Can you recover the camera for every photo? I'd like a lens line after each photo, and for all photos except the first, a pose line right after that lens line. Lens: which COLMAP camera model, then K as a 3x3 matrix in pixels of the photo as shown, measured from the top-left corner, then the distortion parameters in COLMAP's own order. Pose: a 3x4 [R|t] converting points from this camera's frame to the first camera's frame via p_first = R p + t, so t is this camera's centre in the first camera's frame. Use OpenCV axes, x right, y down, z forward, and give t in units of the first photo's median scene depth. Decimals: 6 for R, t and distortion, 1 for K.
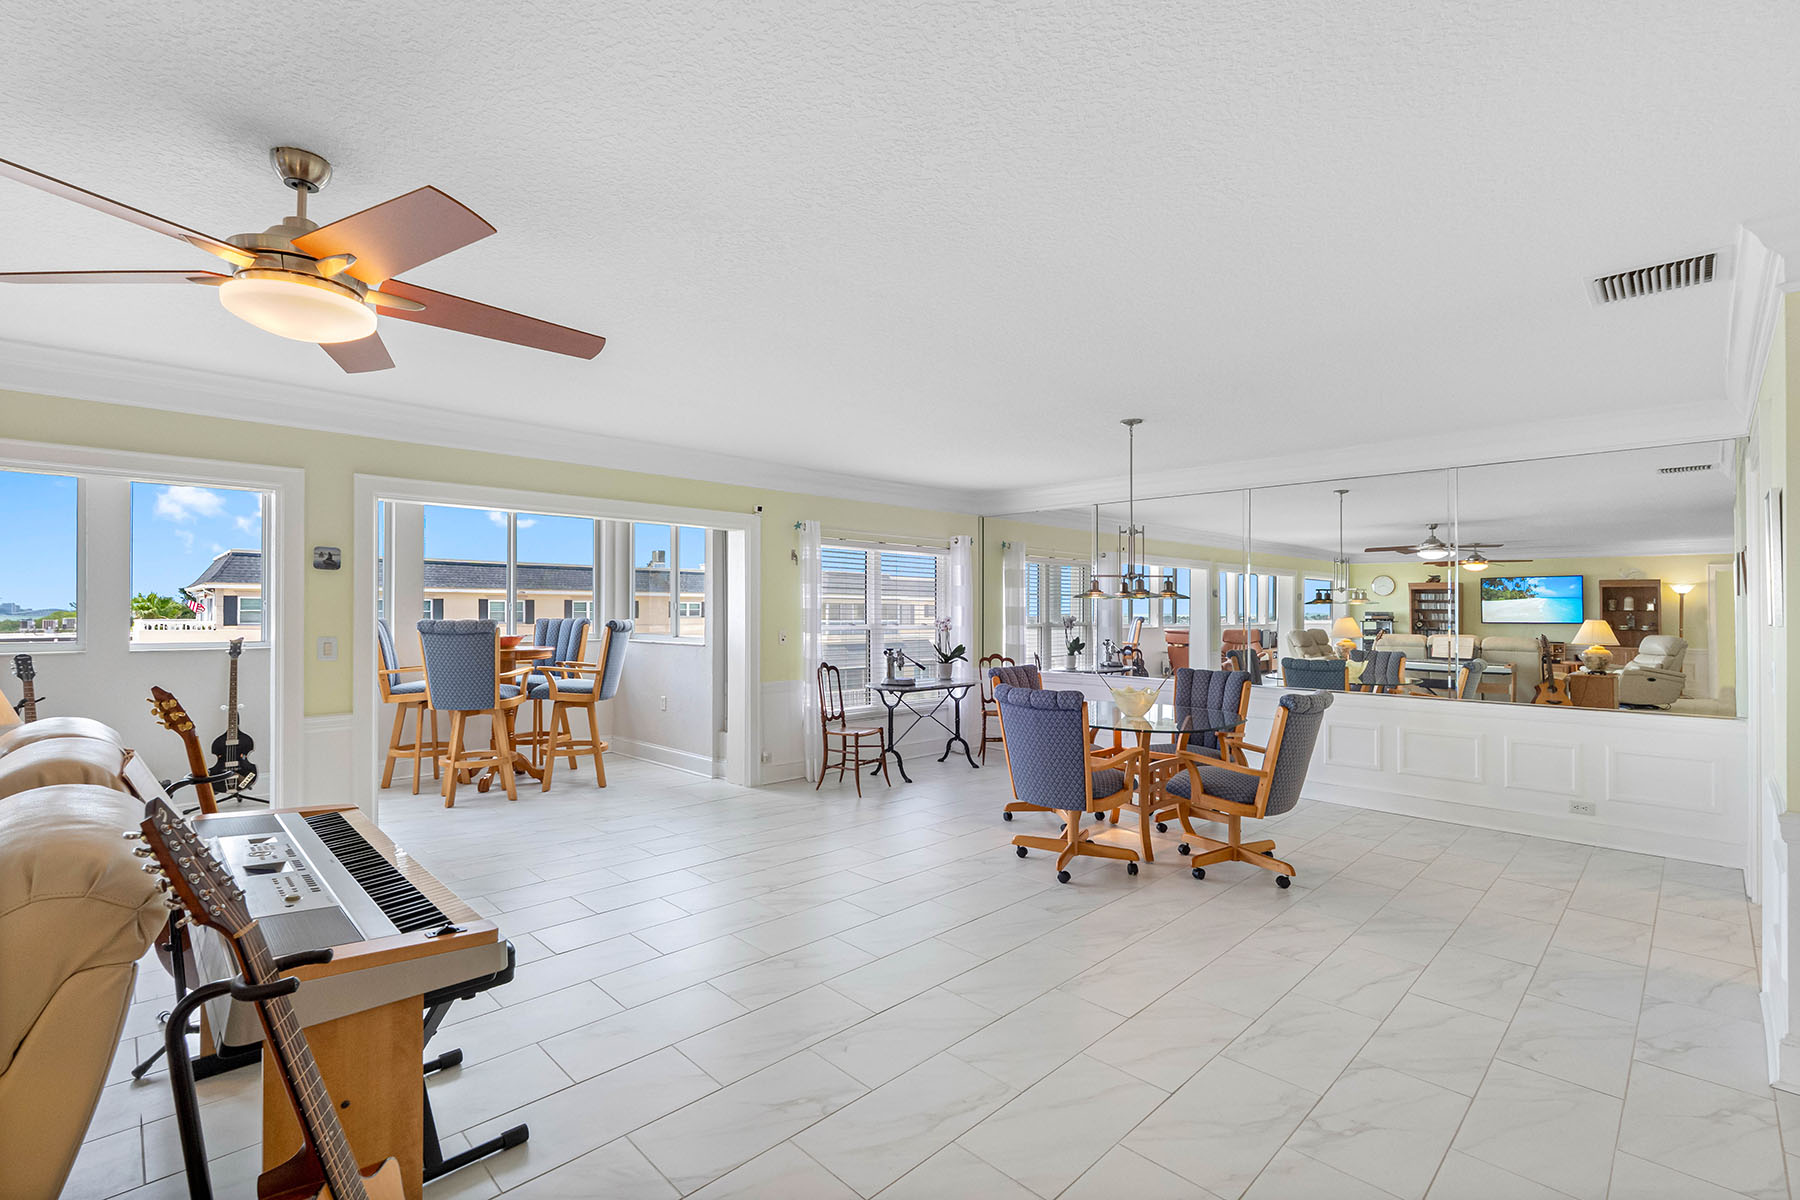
lens RADIAL K [[801.3, 0, 898.1], [0, 801.3, 607.4], [0, 0, 1]] dist [0.002171, 0.000016]
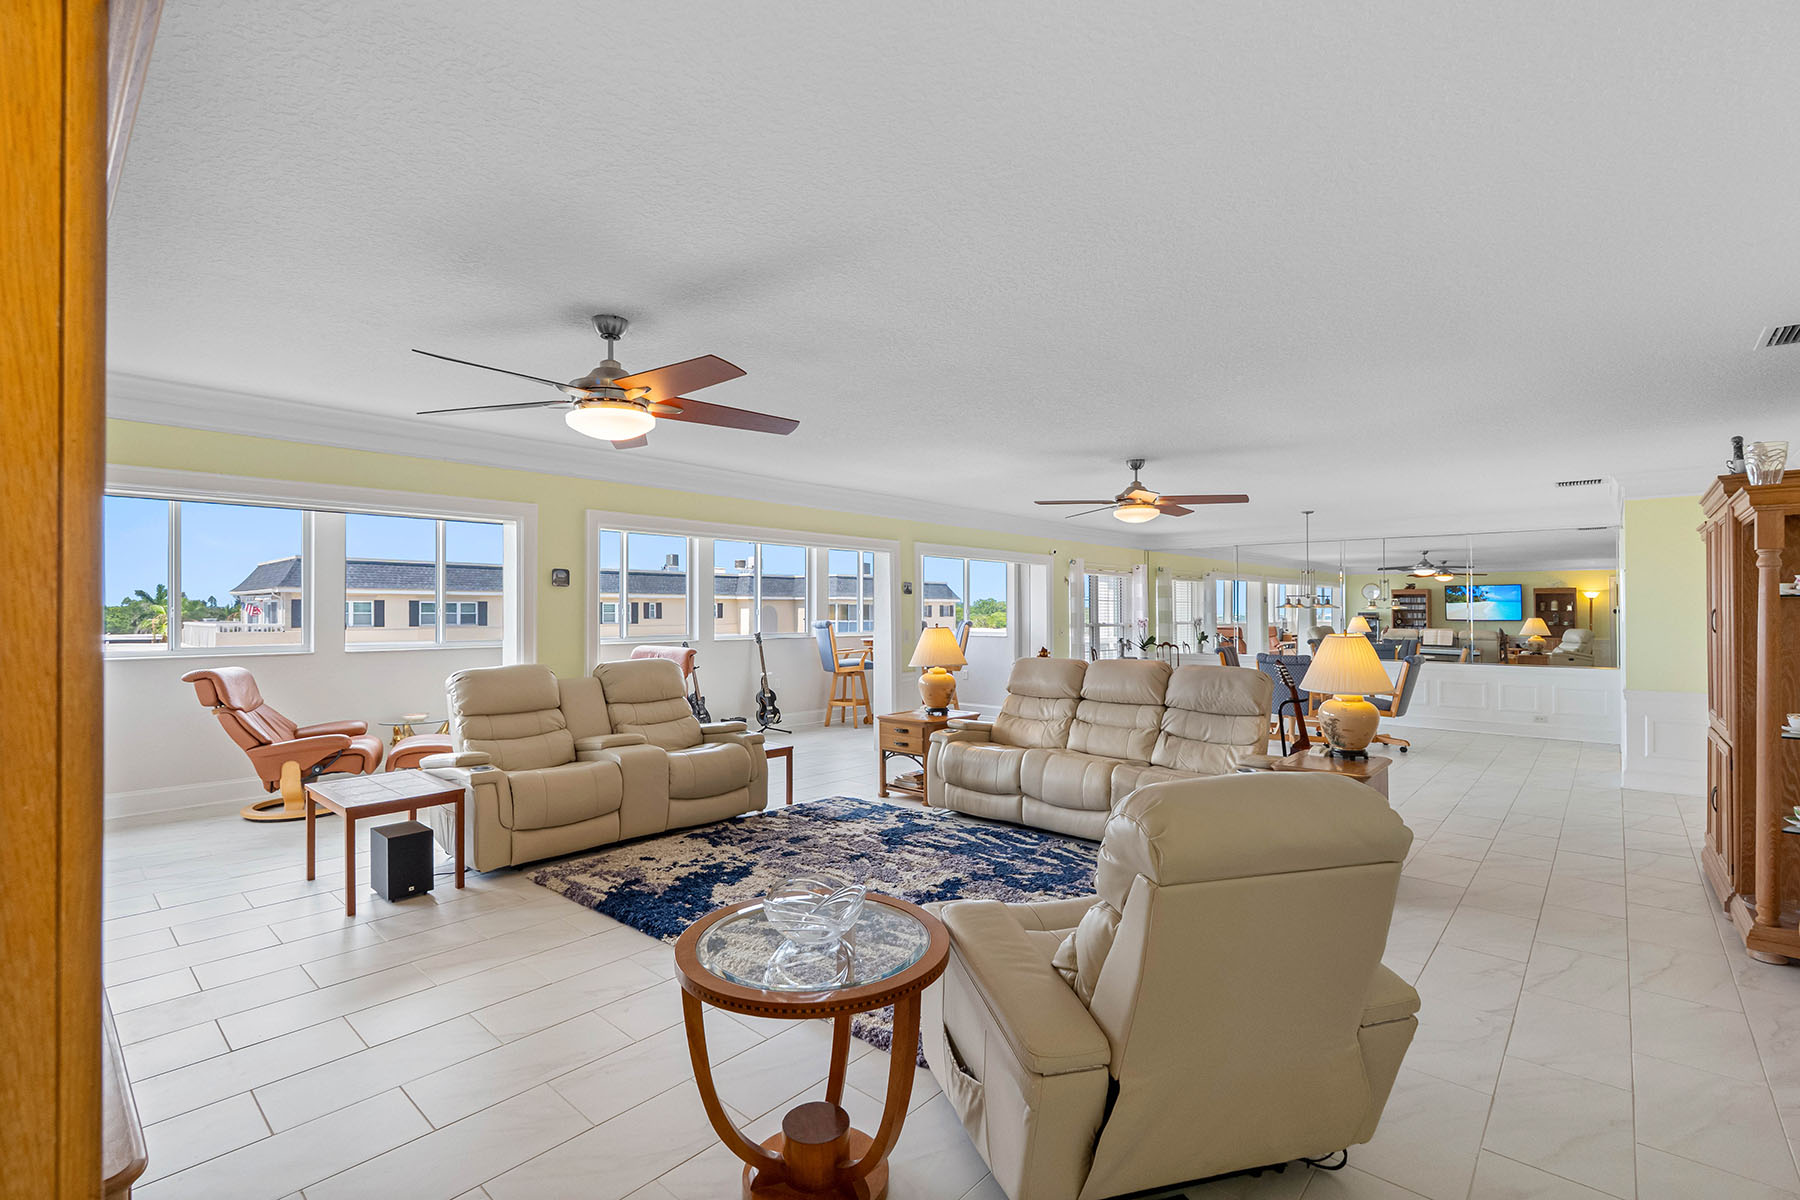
lens RADIAL K [[801.3, 0, 898.1], [0, 801.3, 607.4], [0, 0, 1]] dist [0.002171, 0.000016]
pose [[0.998180, -0.003152, 0.060222, -0.280522], [0.003101, 0.999995, 0.000950, -0.006517], [-0.060225, -0.000761, 0.998185, -0.289098]]
